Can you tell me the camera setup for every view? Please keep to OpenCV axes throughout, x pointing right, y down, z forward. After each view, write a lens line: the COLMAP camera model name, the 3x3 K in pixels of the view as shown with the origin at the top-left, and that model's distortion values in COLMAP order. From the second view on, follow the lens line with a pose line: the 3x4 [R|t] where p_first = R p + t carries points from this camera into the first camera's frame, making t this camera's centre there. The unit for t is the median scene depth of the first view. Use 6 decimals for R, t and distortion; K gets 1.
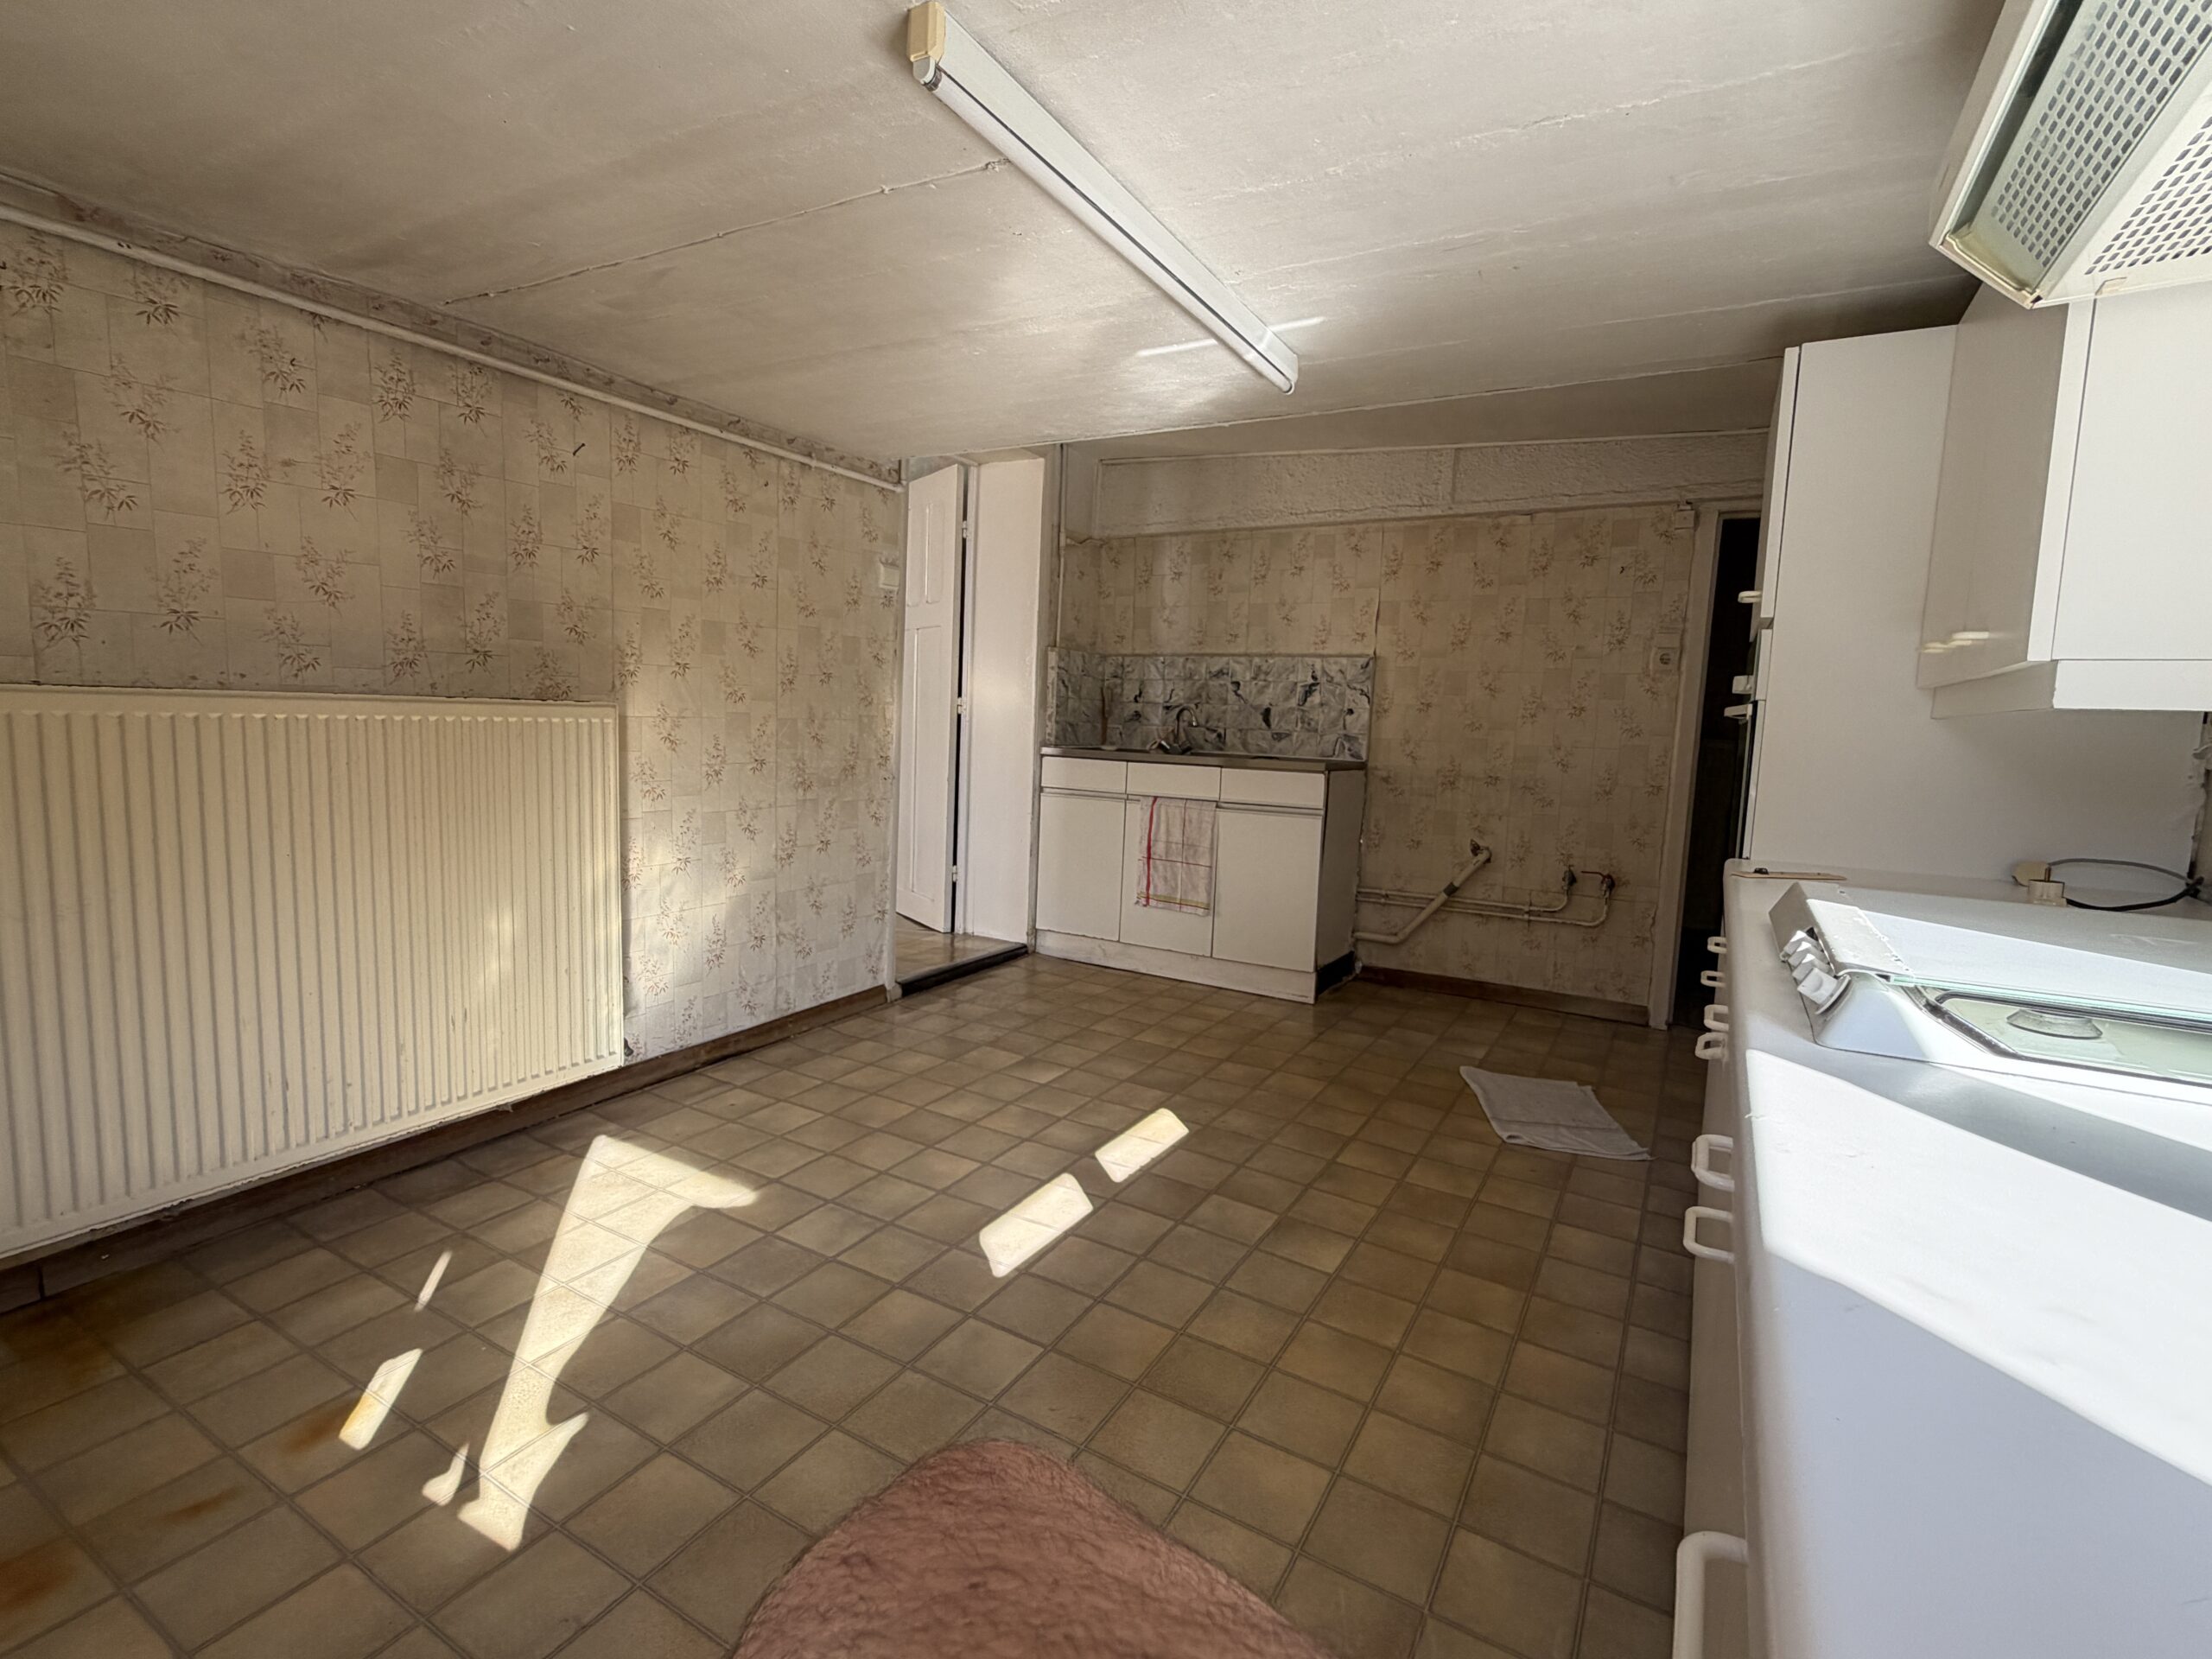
lens RADIAL K [[1050.5, 0, 1097.3], [0, 1050.5, 828.7], [0, 0, 1]] dist [0.004539, 0.000018]
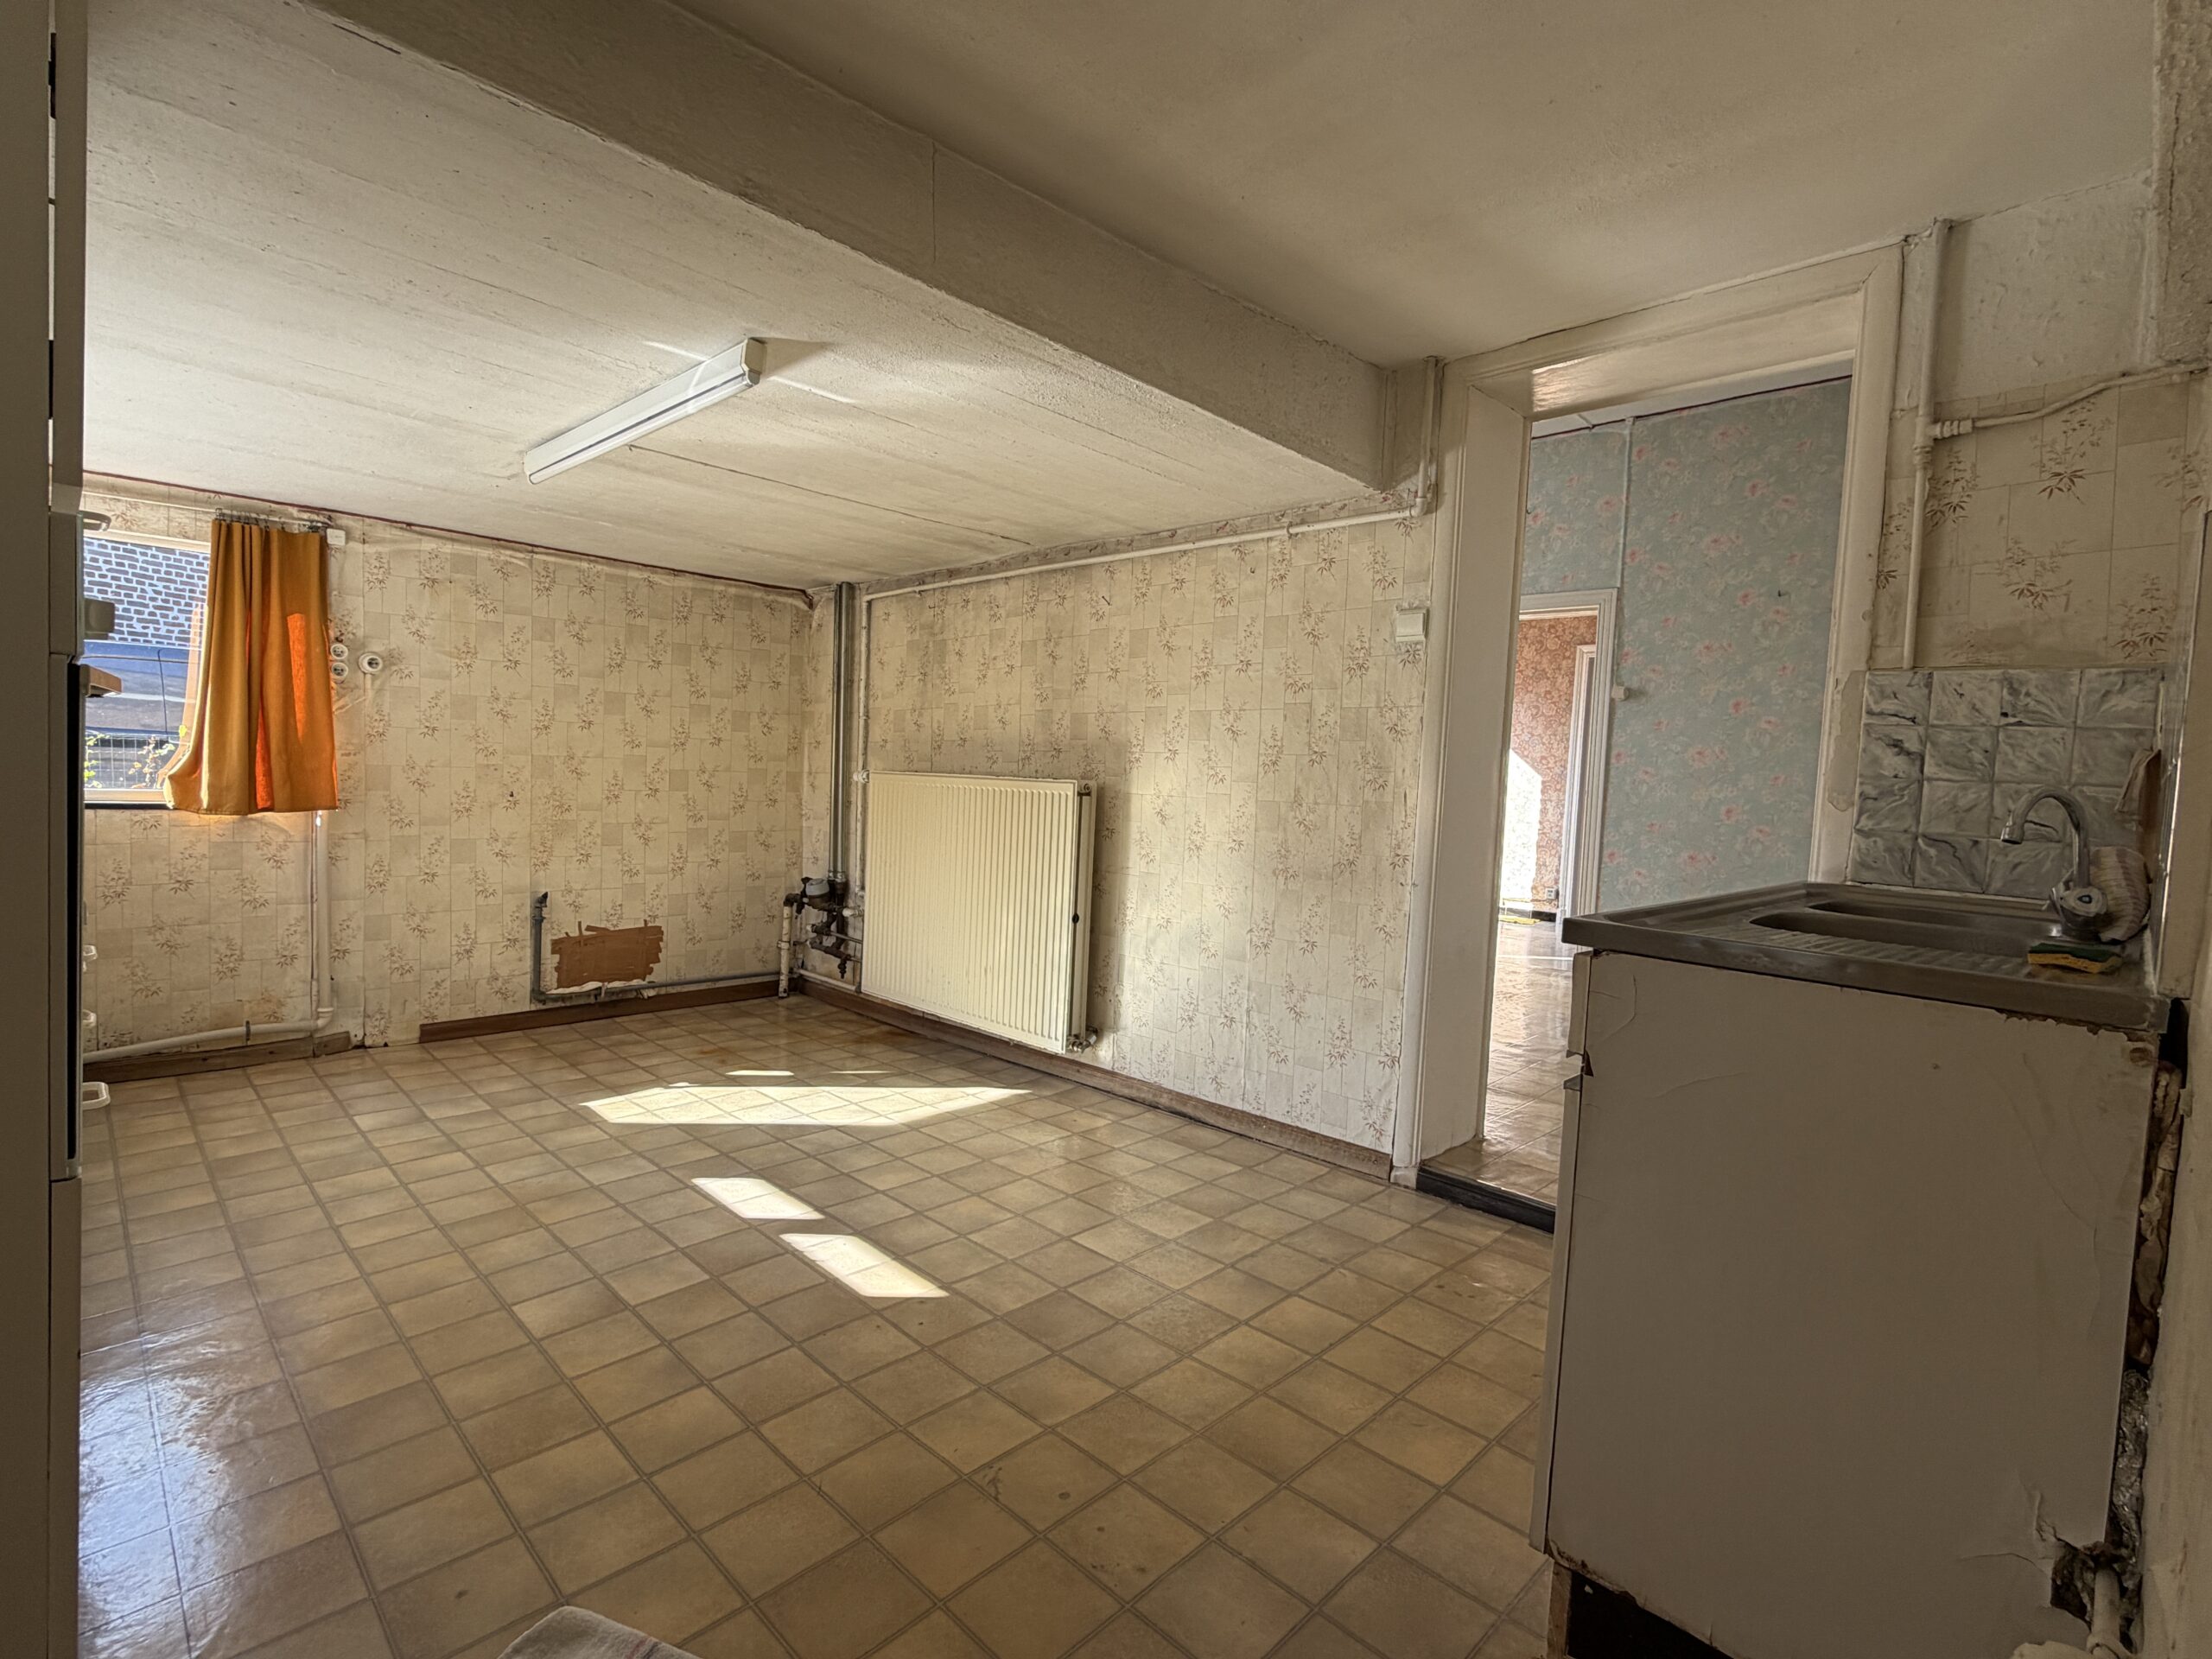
lens RADIAL K [[1050.5, 0, 1106.4], [0, 1050.5, 829.9], [0, 0, 1]] dist [0.004539, 0.000018]
pose [[-0.243715, 0.000668, -0.969847, 0.824377], [-0.159907, 0.986286, 0.040862, -0.115713], [0.956573, 0.165044, -0.240266, 1.340607]]
